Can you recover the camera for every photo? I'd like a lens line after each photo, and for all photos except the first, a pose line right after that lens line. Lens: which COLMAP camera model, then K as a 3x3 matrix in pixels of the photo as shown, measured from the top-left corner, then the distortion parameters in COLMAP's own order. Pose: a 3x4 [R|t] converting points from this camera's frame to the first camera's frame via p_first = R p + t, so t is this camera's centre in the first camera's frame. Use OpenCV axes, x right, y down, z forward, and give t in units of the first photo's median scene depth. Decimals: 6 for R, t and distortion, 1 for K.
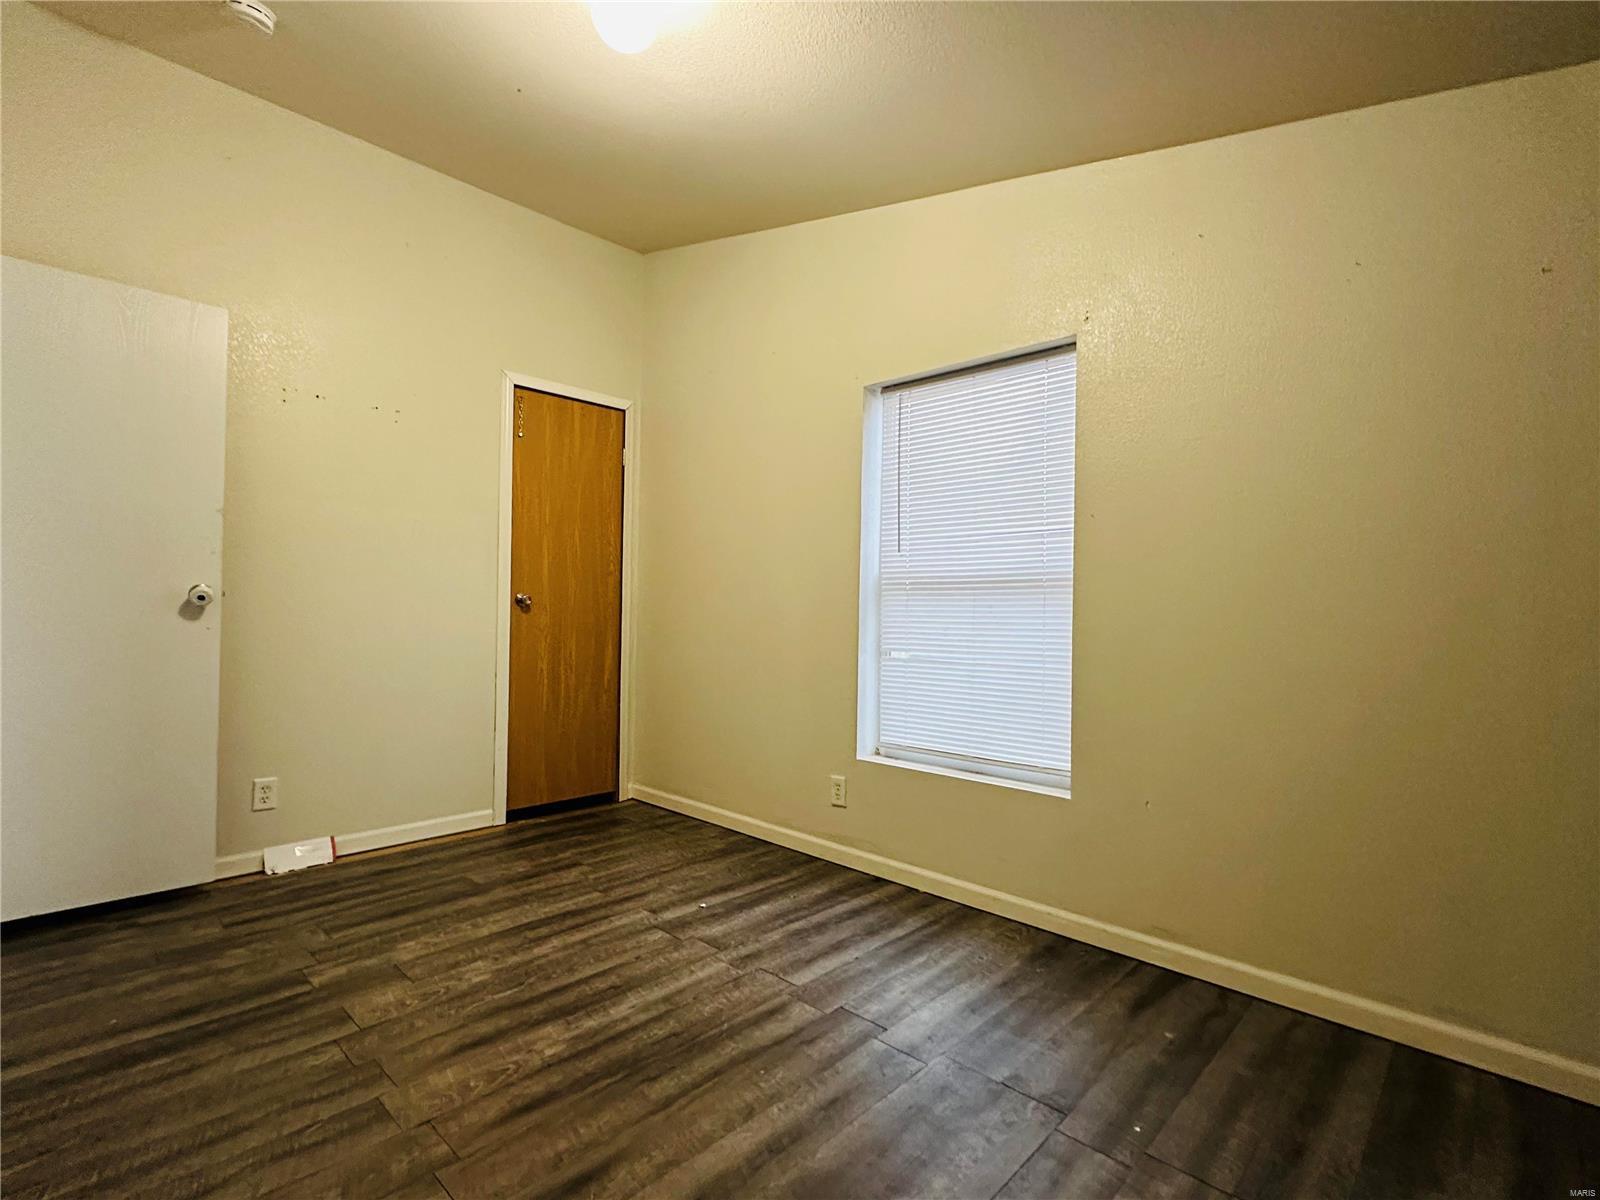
lens RADIAL K [[757.6, 0, 800.0], [0, 757.6, 600.0], [0, 0, 1]] dist [-0.000029, -0.000407]
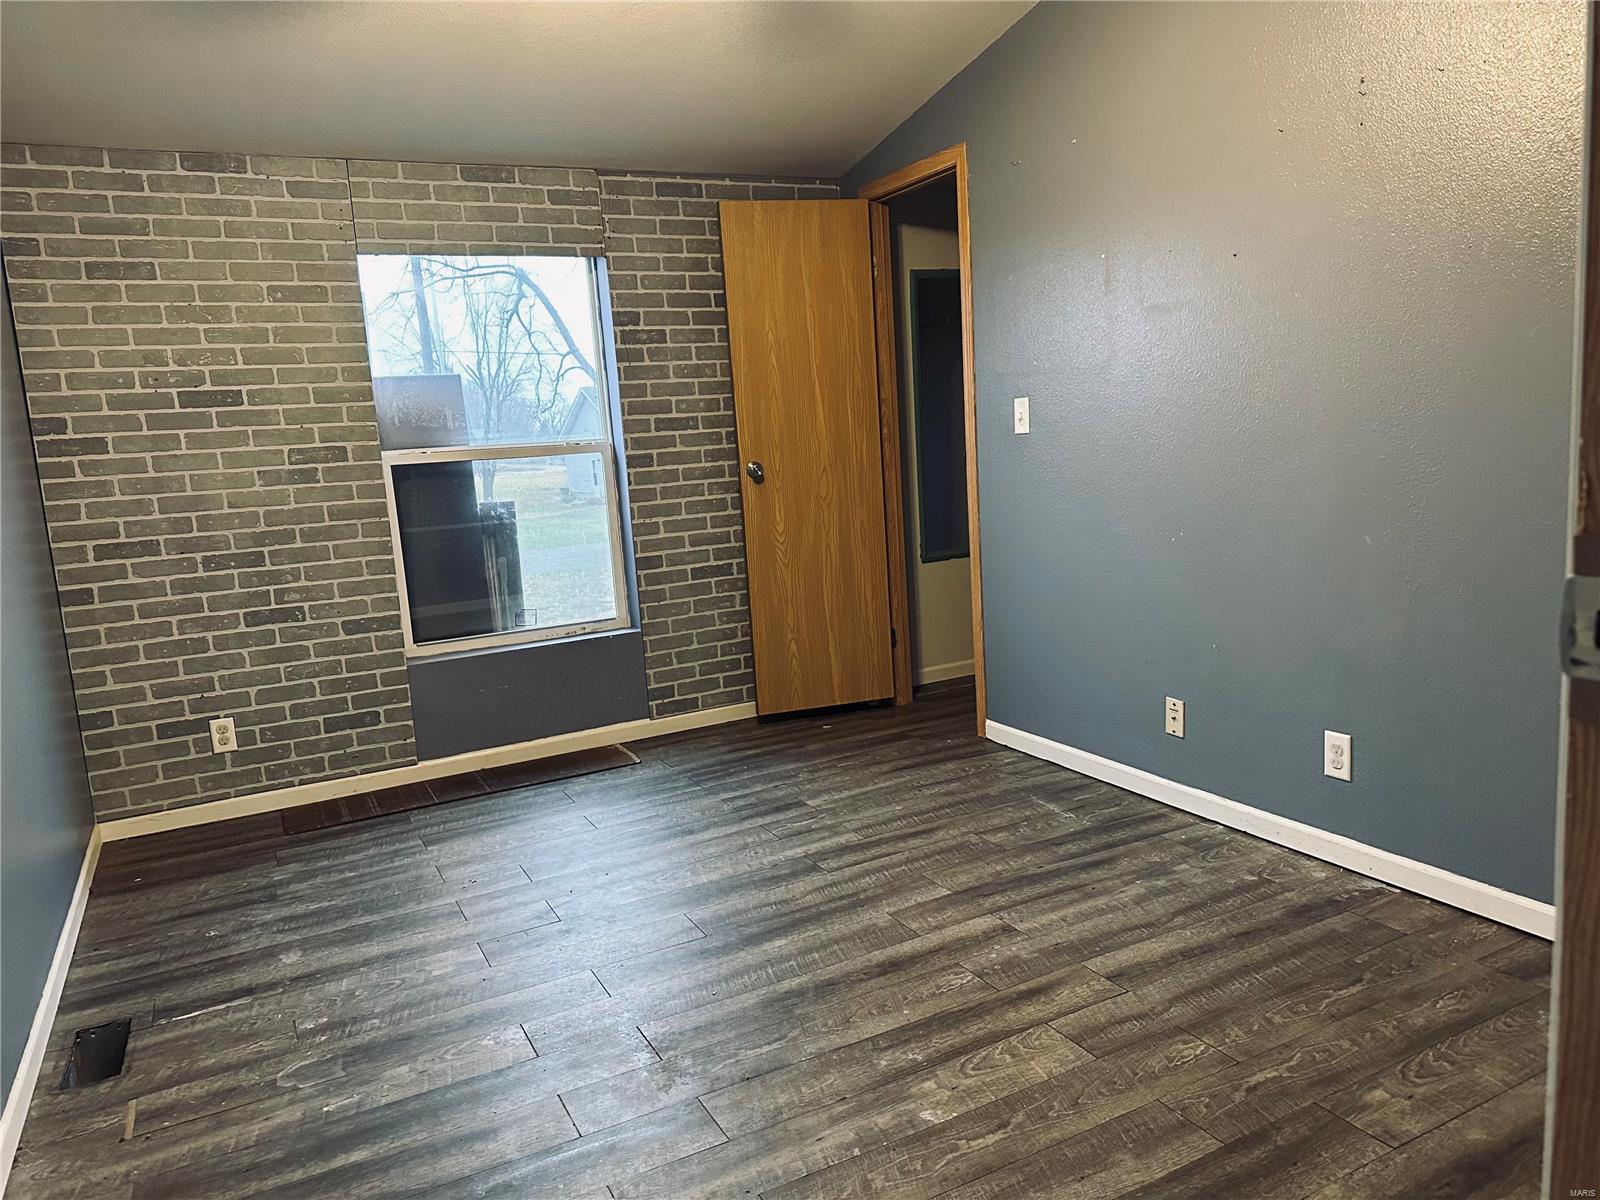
lens RADIAL K [[1125.2, 0, 800.0], [0, 1125.2, 600.0], [0, 0, 1]] dist [0.009984, -0.064828]
pose [[-0.943487, -0.002191, 0.331402, -0.507000], [0.047858, 0.988596, 0.142786, -0.075956], [-0.327935, 0.150577, -0.932623, 1.772810]]
